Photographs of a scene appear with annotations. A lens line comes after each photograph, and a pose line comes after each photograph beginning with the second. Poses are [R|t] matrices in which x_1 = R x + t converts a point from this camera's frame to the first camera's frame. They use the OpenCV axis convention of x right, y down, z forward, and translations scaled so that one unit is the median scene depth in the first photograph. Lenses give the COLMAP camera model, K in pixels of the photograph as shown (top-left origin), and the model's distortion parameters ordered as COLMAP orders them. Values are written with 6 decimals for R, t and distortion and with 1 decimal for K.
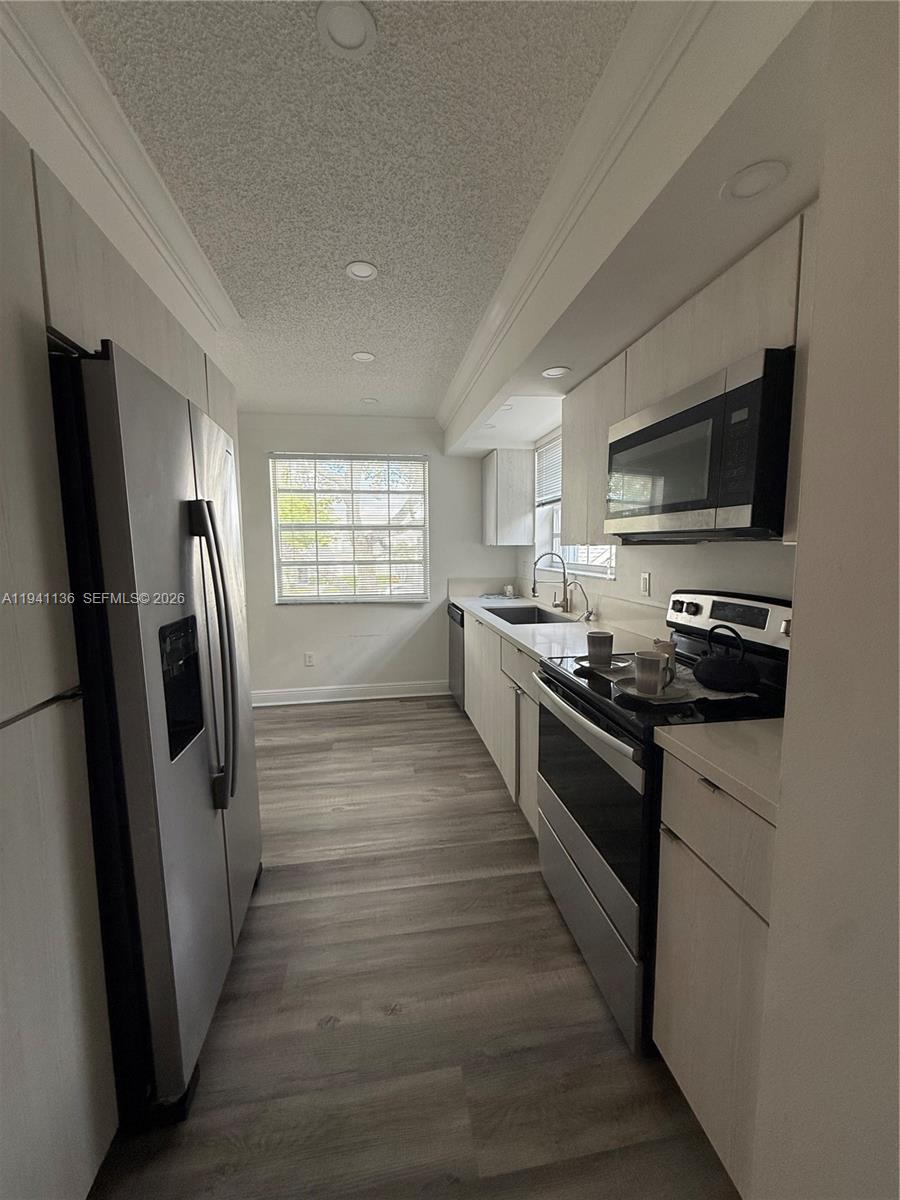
lens RADIAL K [[479.3, 0, 450.9], [0, 479.3, 598.8], [0, 0, 1]] dist [0.001181, 0.000191]
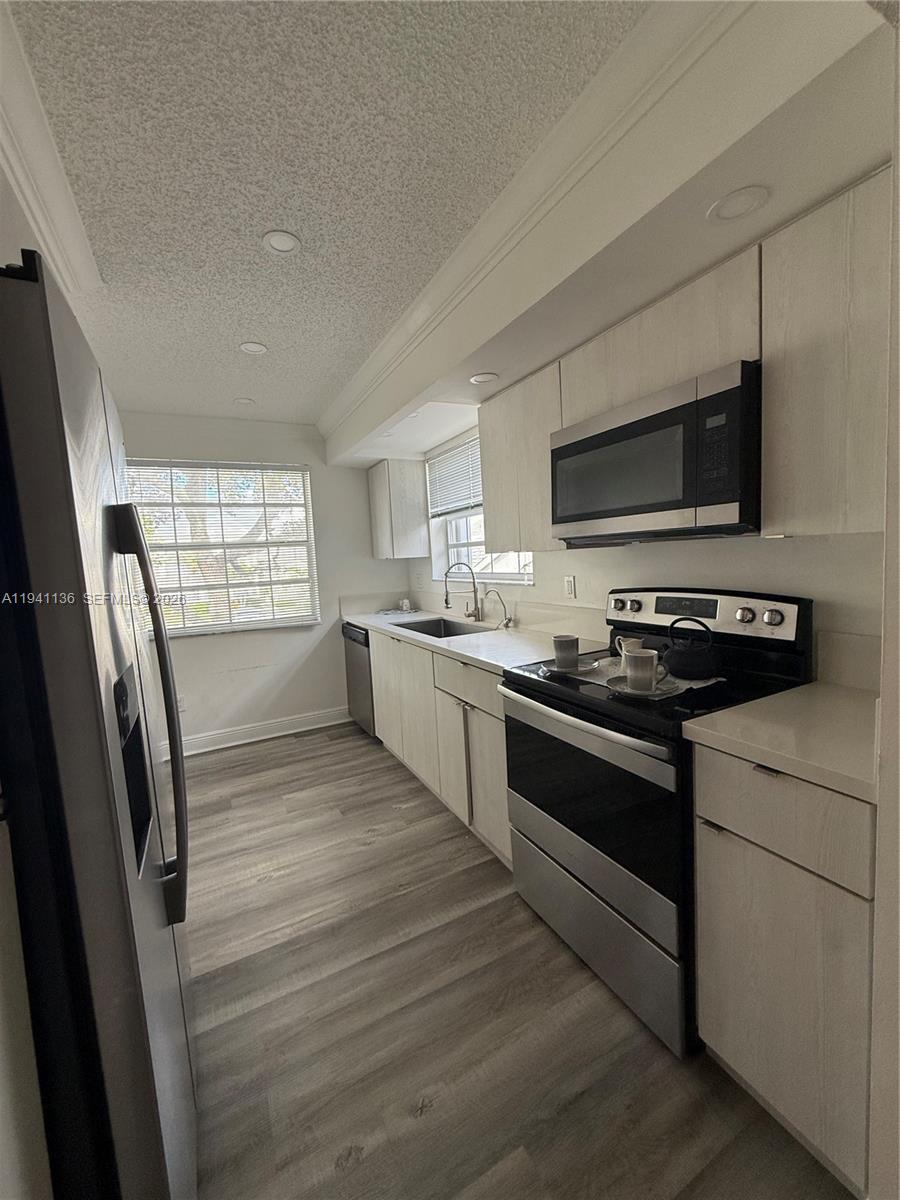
lens RADIAL K [[479.3, 0, 451.5], [0, 479.3, 598.5], [0, 0, 1]] dist [0.001181, 0.000191]
pose [[0.947600, -0.068951, 0.311929, -0.206781], [0.079244, 0.996646, -0.020427, -0.006057], [-0.309475, 0.044075, 0.949886, 0.113392]]
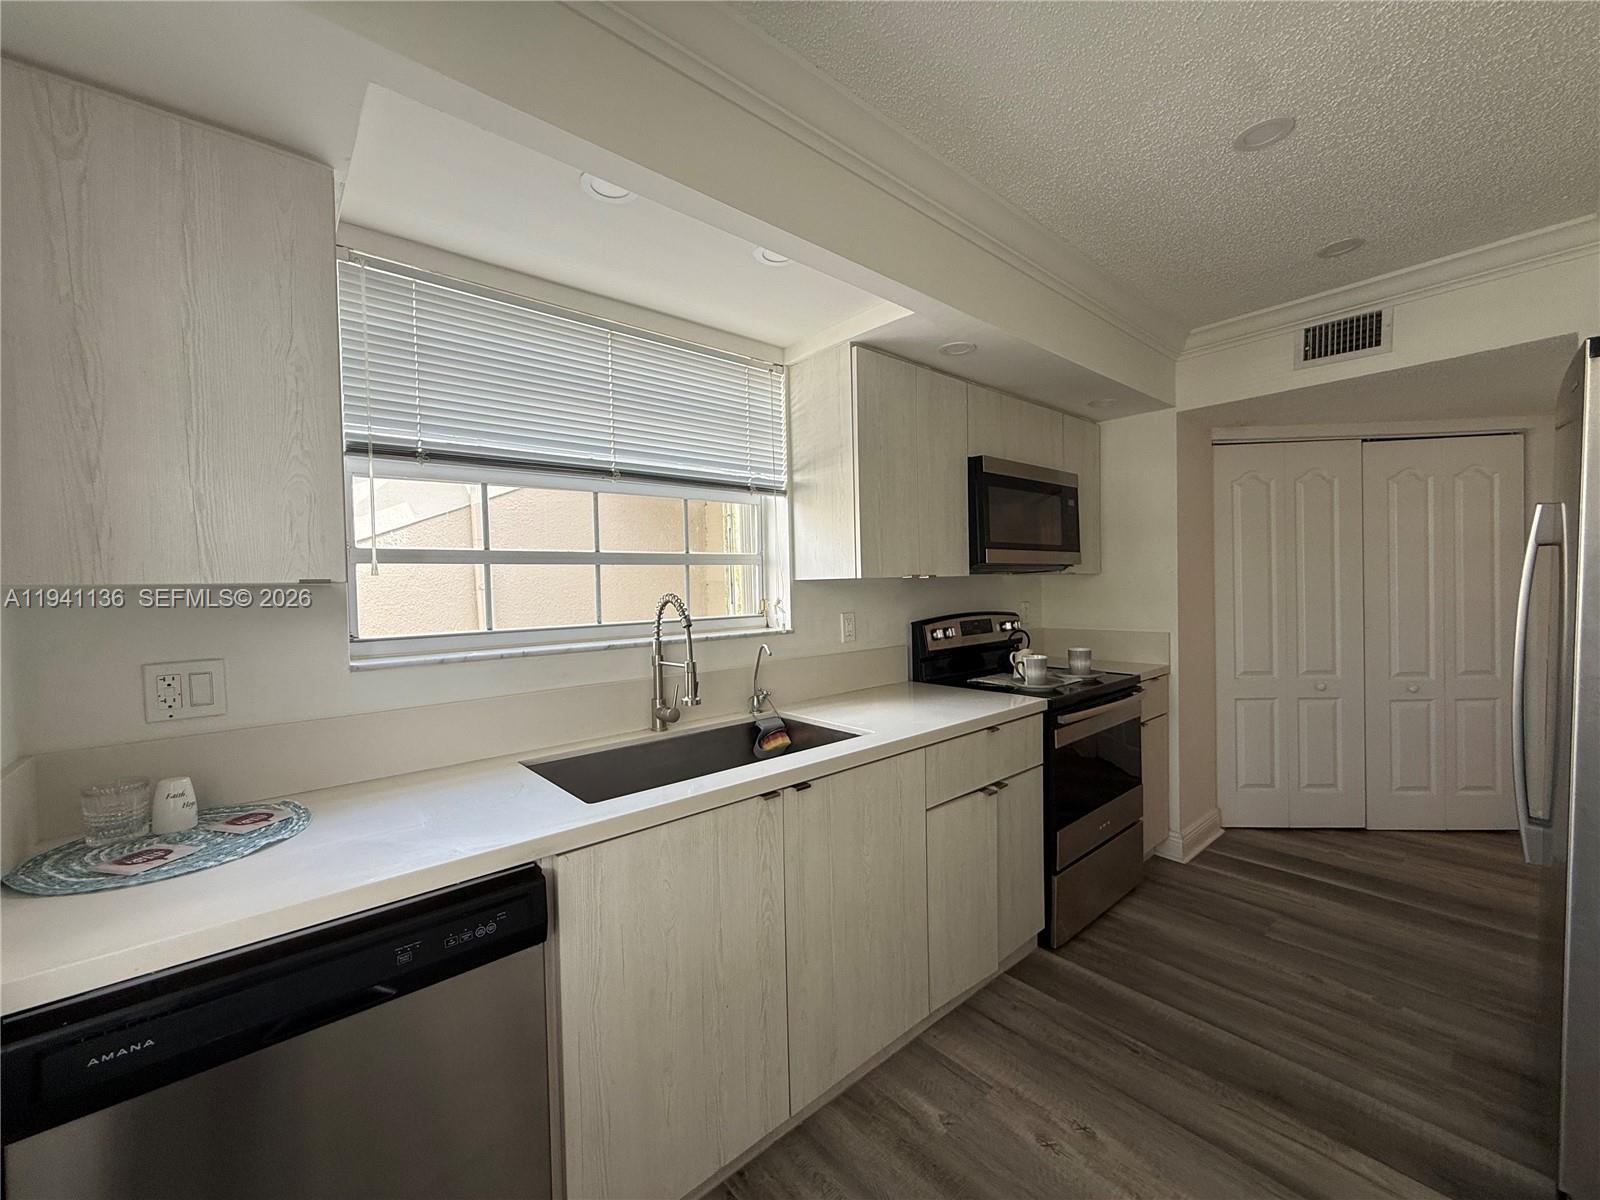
lens RADIAL K [[639.1, 0, 794.2], [0, 639.1, 600.9], [0, 0, 1]] dist [0.001181, 0.000191]
pose [[-0.524743, -0.005928, 0.851240, -0.576148], [0.119933, 0.989487, 0.080823, -0.214968], [-0.842770, 0.144503, -0.518515, 2.035108]]
